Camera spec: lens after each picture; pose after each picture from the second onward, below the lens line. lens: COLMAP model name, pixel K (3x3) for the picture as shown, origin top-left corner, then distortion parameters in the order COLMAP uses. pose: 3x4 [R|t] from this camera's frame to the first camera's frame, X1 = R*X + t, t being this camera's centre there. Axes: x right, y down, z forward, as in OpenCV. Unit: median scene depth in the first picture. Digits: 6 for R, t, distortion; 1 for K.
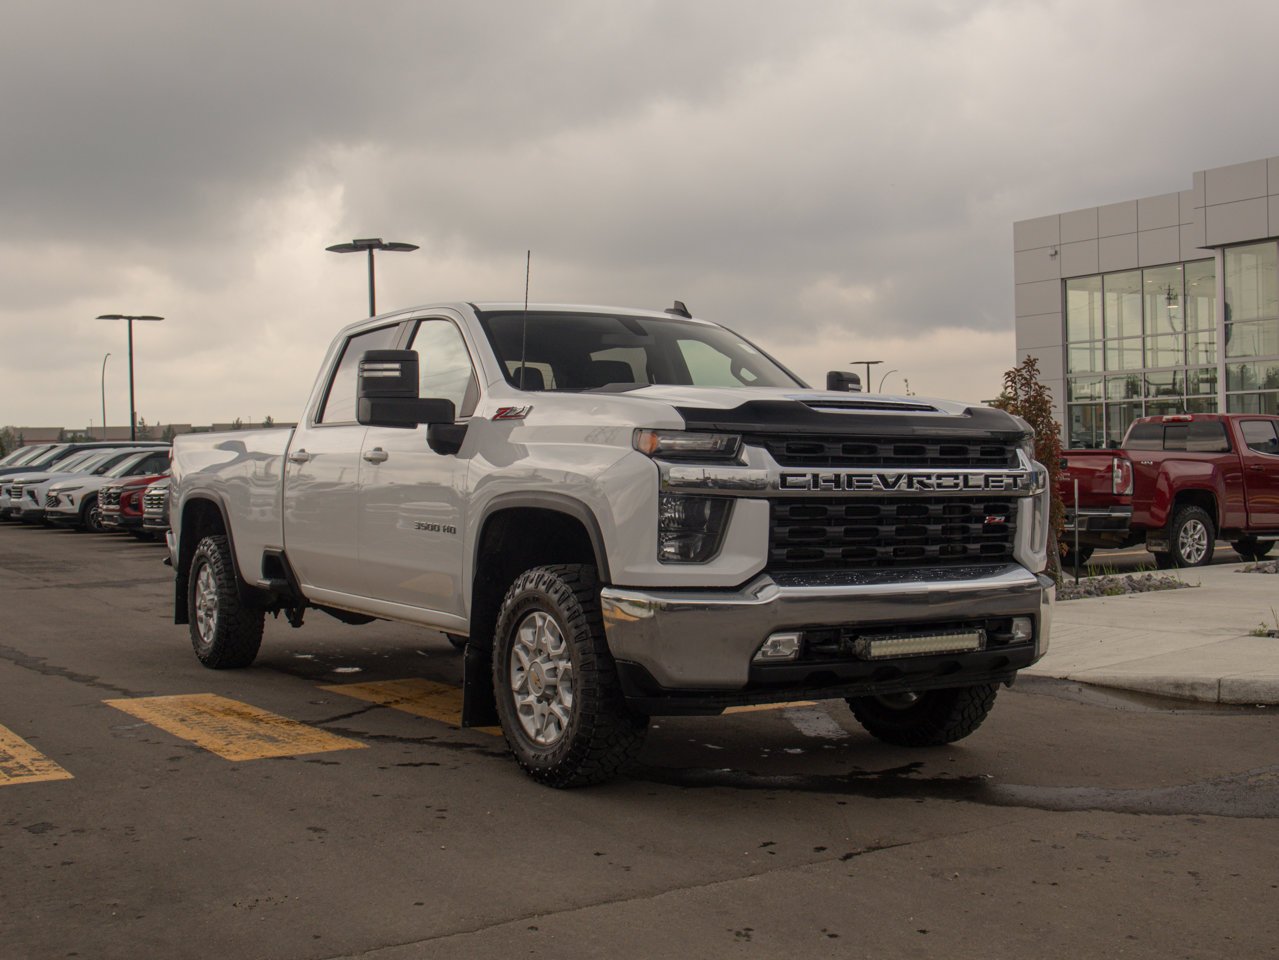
lens RADIAL K [[1518.2, 0, 633.0], [0, 1518.2, 478.5], [0, 0, 1]] dist [-0.011520, 0.000000]
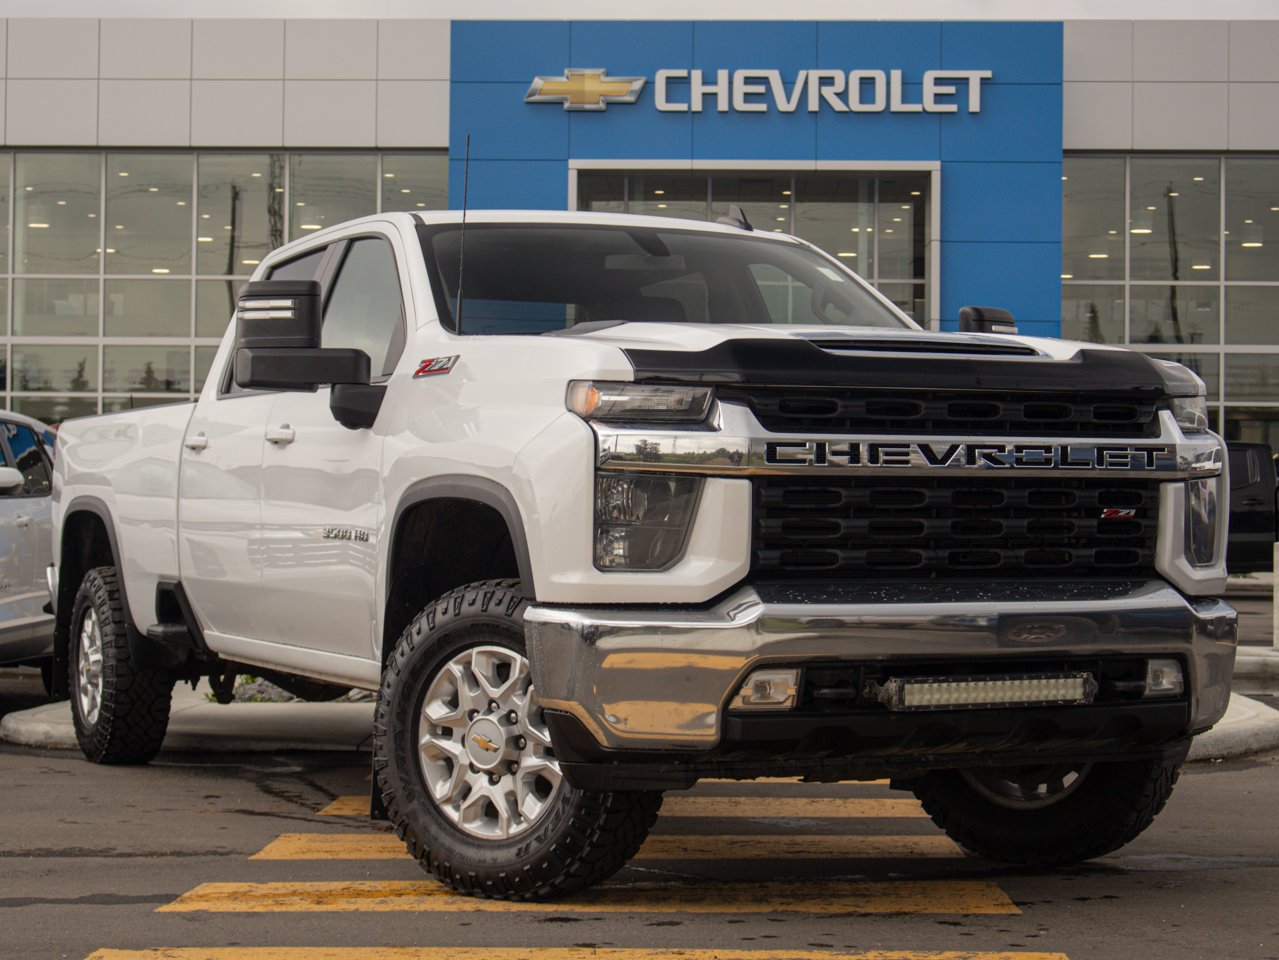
lens RADIAL K [[2500.2, 0, 607.8], [0, 2500.2, 443.5], [0, 0, 1]] dist [0.028439, 0.000000]
pose [[0.991857, -0.005853, -0.127224, 0.160072], [0.002103, 0.999560, -0.029589, 0.029440], [0.127341, 0.029080, 0.991433, -0.144278]]
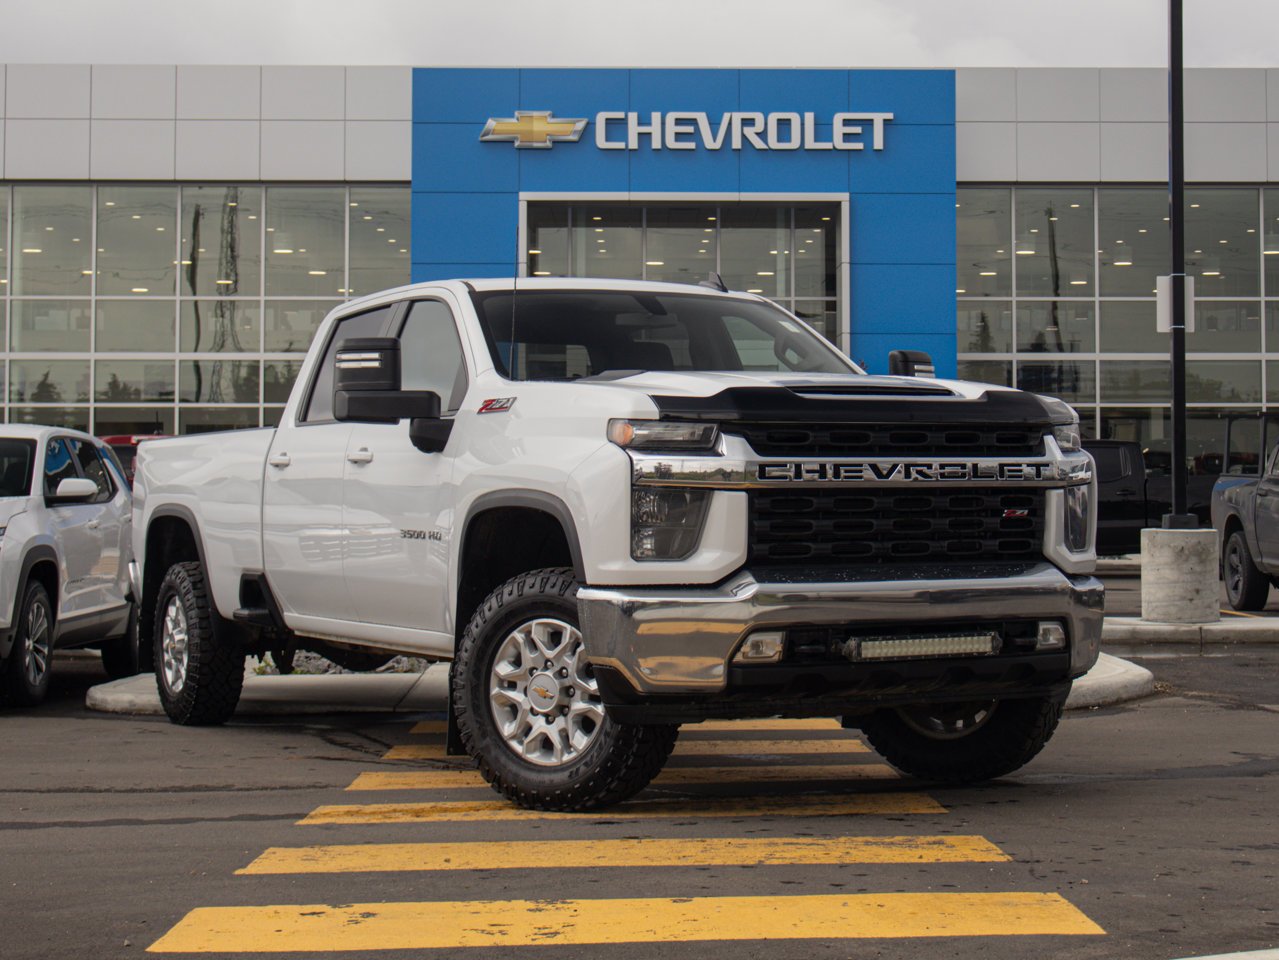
lens RADIAL K [[2305.8, 0, 679.2], [0, 2305.8, 374.9], [0, 0, 1]] dist [0.037934, 0.000000]
pose [[0.997618, -0.016780, -0.066905, 0.135589], [0.012925, 0.998253, -0.057649, 0.022240], [0.067756, 0.056647, 0.996093, -0.415106]]
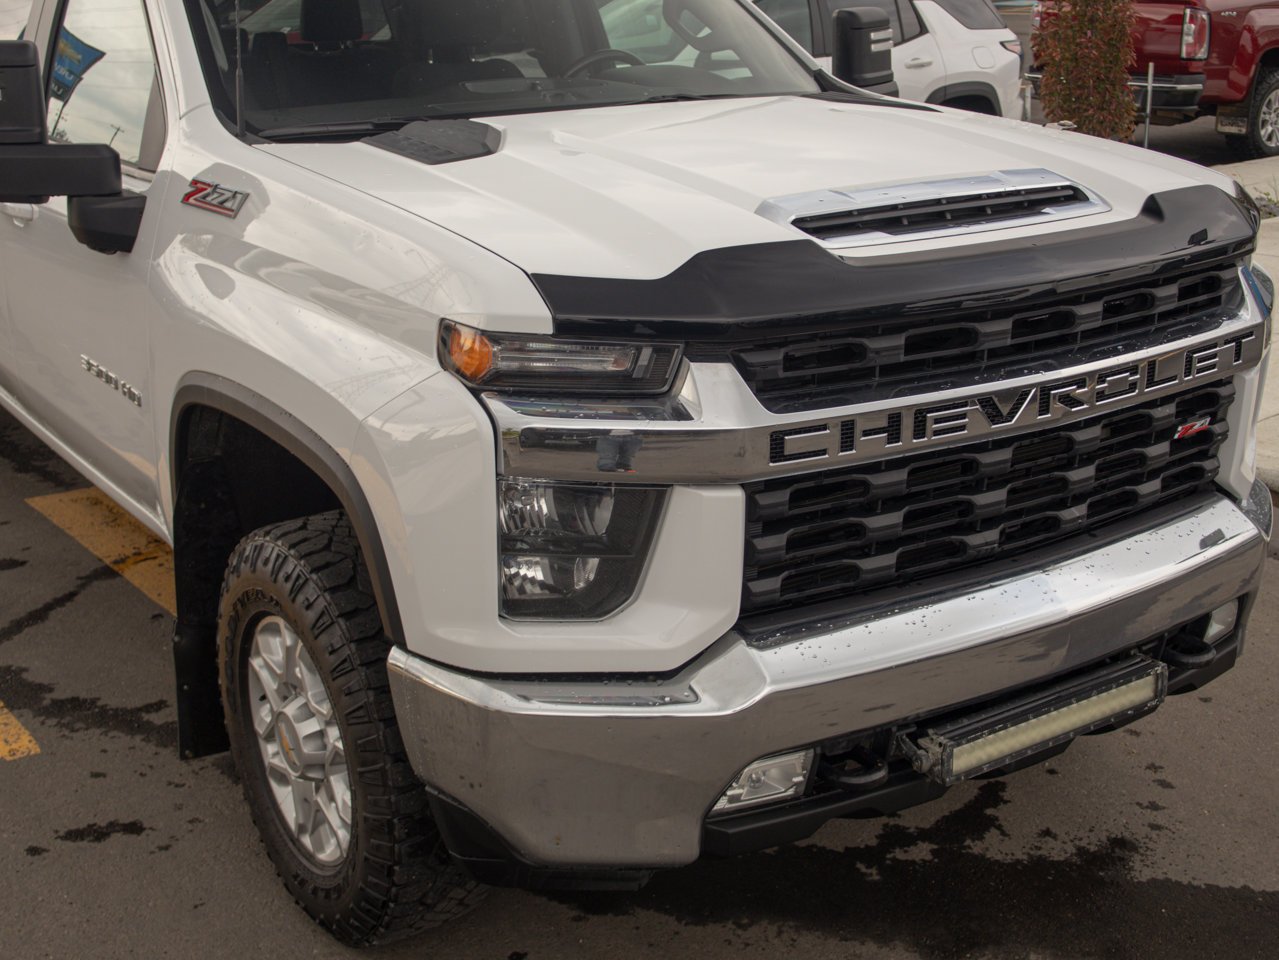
lens RADIAL K [[1690.1, 0, 632.6], [0, 1690.1, 485.0], [0, 0, 1]] dist [0.001578, 0.000000]
pose [[0.998960, -0.027673, 0.036238, 0.036221], [0.015696, 0.954895, 0.296529, -0.125990], [-0.042809, -0.295652, 0.954336, 0.491818]]
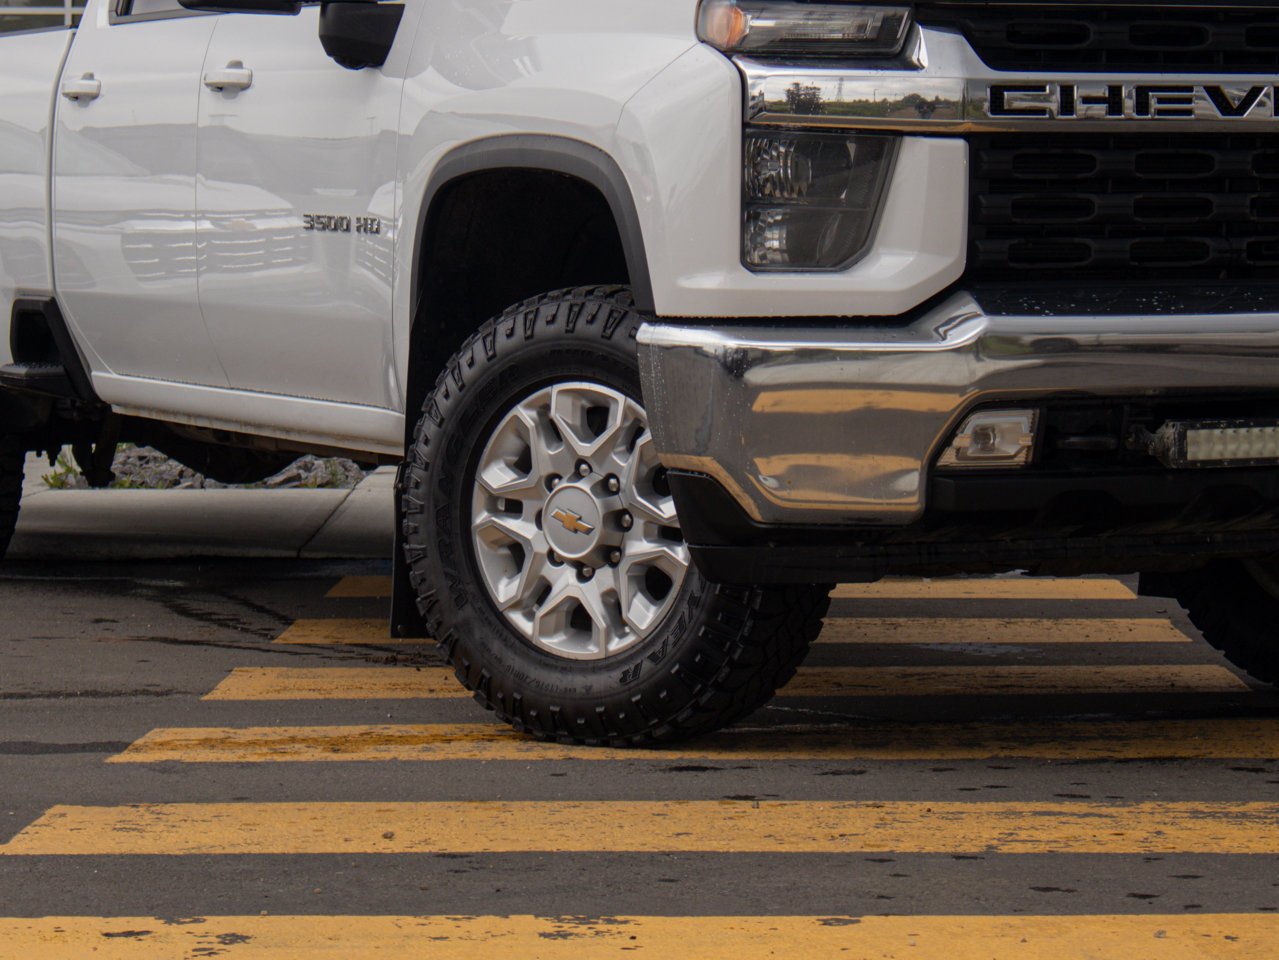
lens RADIAL K [[4159.5, 0, 550.7], [0, 4159.5, 269.6], [0, 0, 1]] dist [-0.007031, 0.000000]
pose [[0.991185, -0.005766, -0.132359, 0.125099], [0.007837, 0.999855, 0.015134, 0.032659], [0.132252, -0.016038, 0.991086, -0.325532]]
